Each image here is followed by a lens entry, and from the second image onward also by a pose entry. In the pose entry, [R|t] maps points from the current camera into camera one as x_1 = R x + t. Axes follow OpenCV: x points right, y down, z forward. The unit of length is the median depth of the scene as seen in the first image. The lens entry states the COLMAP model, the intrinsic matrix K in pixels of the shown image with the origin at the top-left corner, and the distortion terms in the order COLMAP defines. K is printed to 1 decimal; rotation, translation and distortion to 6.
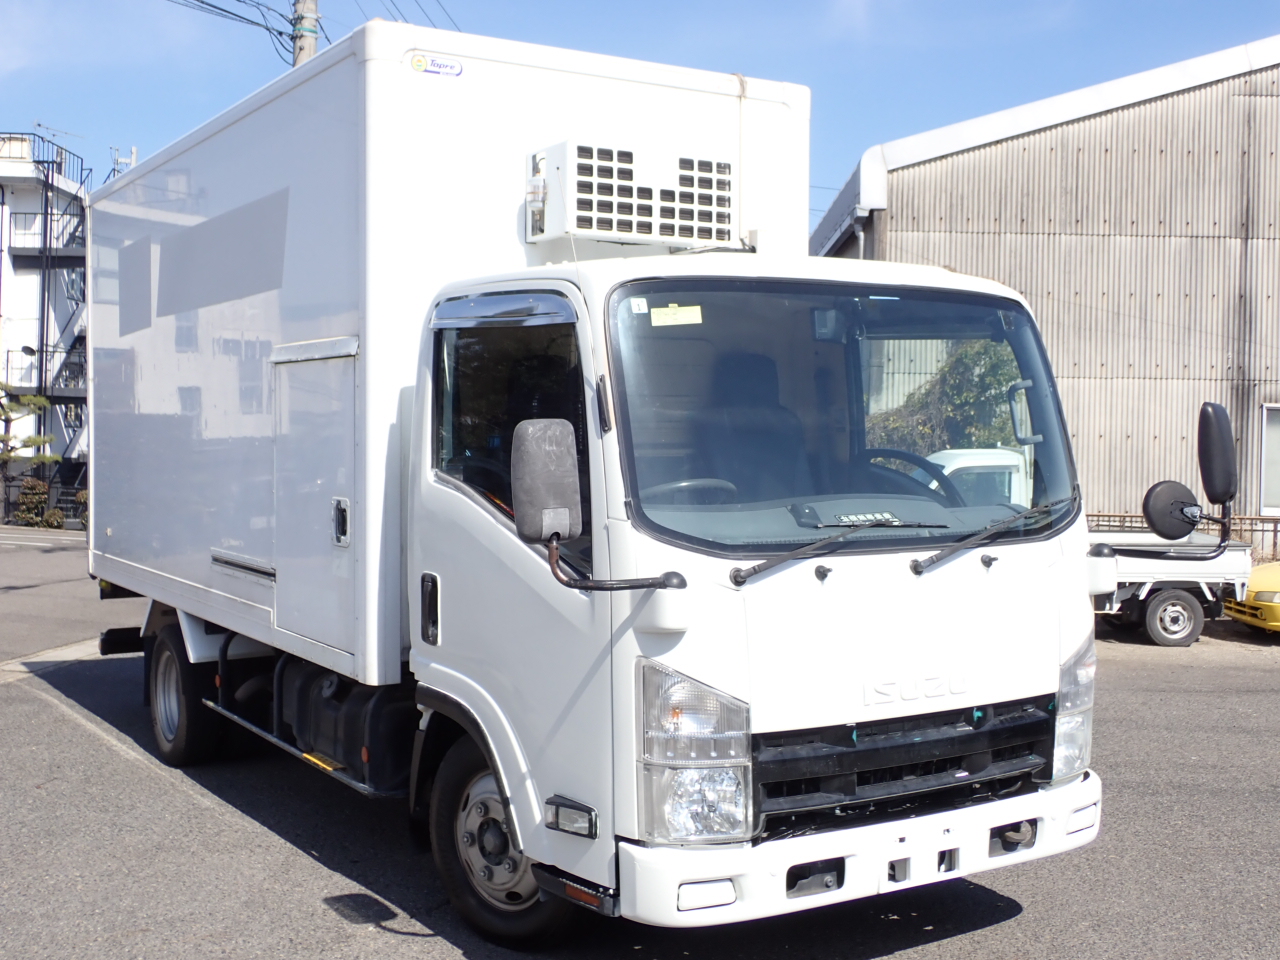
lens RADIAL K [[1537.8, 0, 644.8], [0, 1537.8, 478.2], [0, 0, 1]] dist [0.014191, 0.000000]
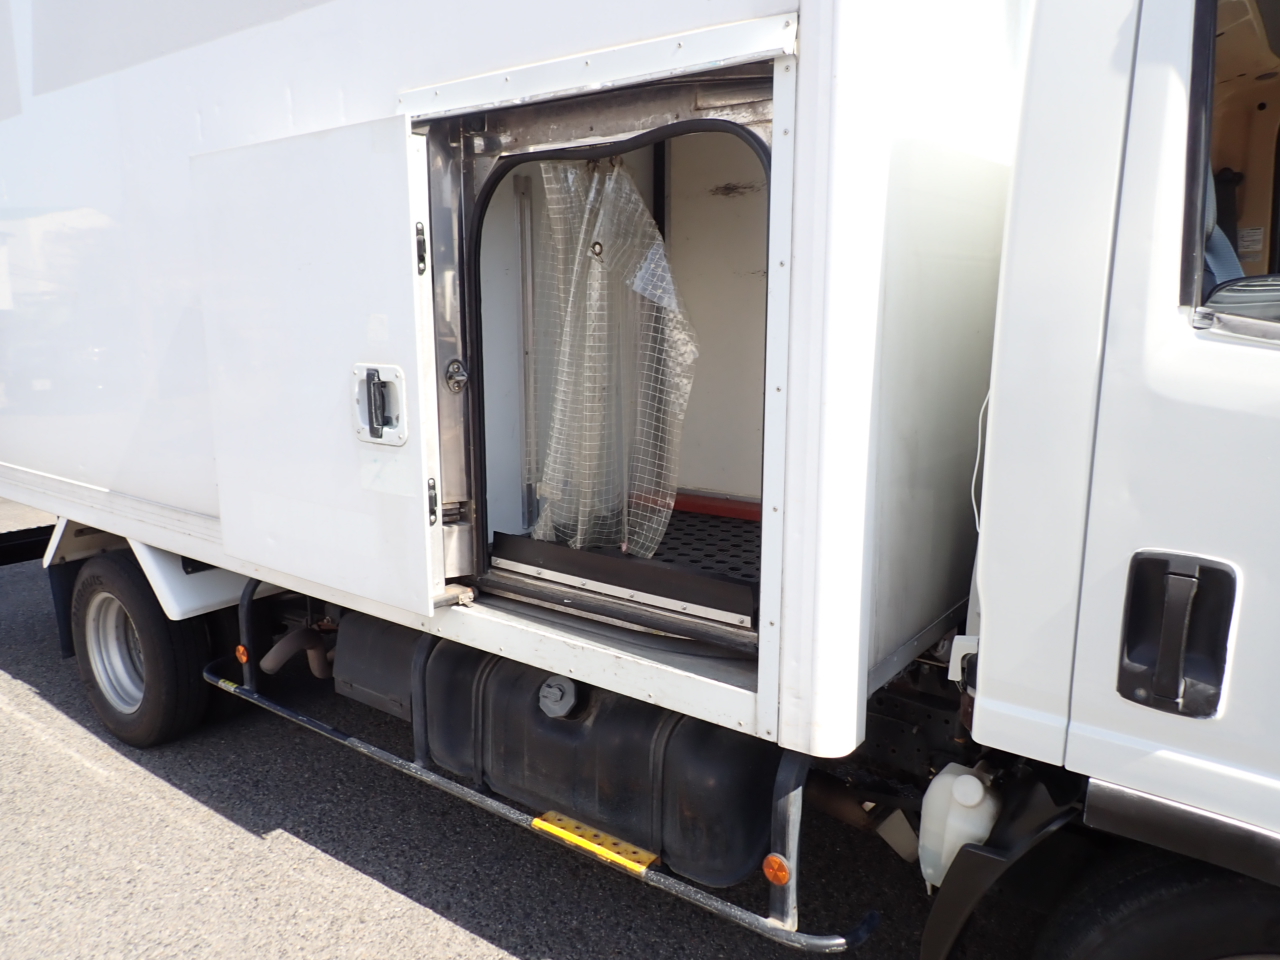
lens RADIAL K [[933.8, 0, 631.8], [0, 933.8, 479.9], [0, 0, 1]] dist [0.003841, -0.004386]
pose [[0.927224, -0.079532, 0.365966, -0.338484], [0.022566, 0.987280, 0.157383, -0.002794], [-0.373828, -0.137671, 0.917224, 0.740245]]
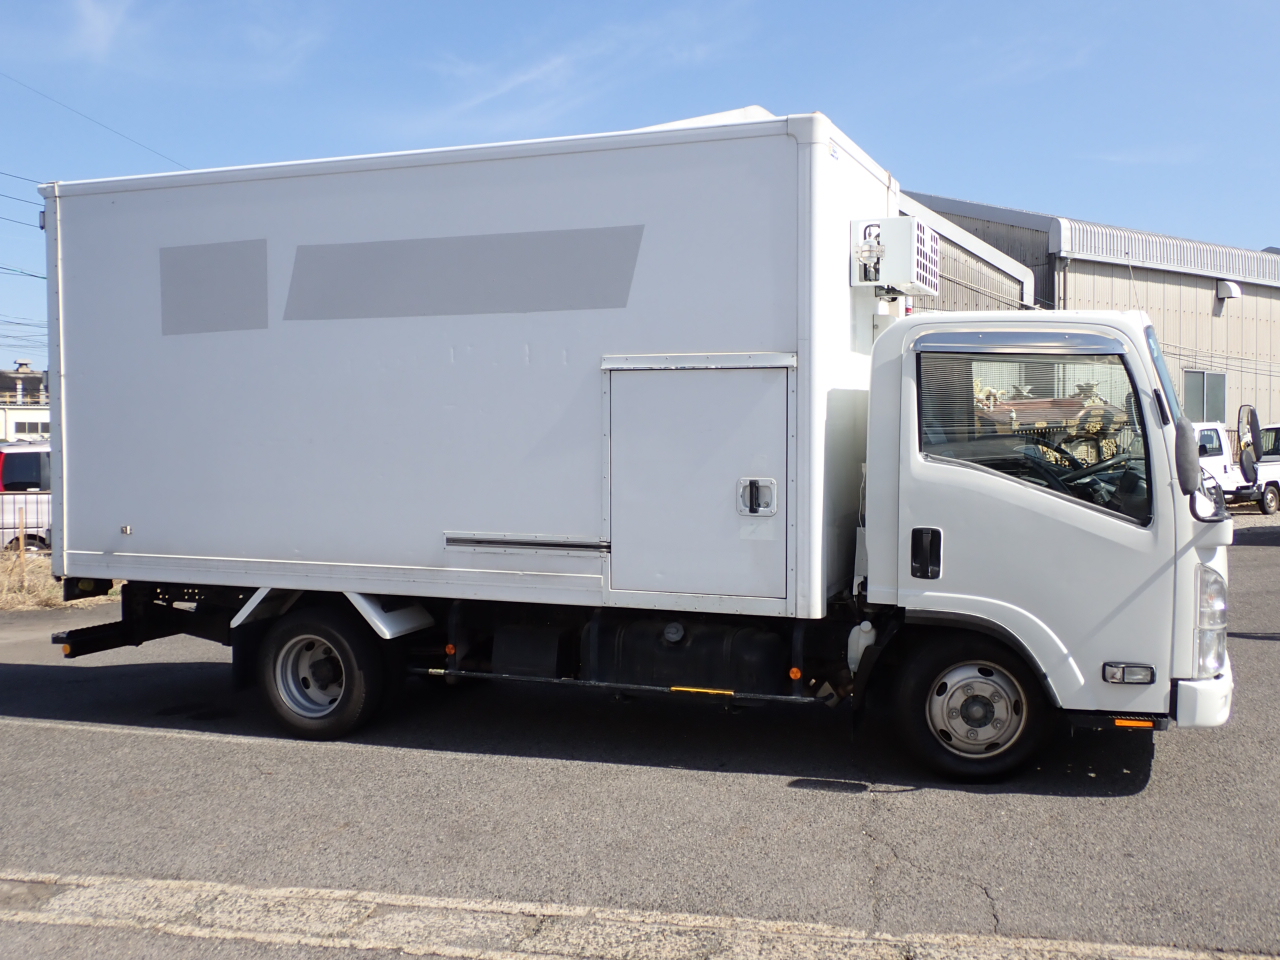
lens RADIAL K [[1330.0, 0, 639.9], [0, 1330.0, 480.8], [0, 0, 1]] dist [0.007308, 0.000000]
pose [[0.792337, -0.036213, 0.609008, -0.968290], [0.026009, 0.999334, 0.025585, -0.016257], [-0.609529, -0.004432, 0.792751, 0.185236]]
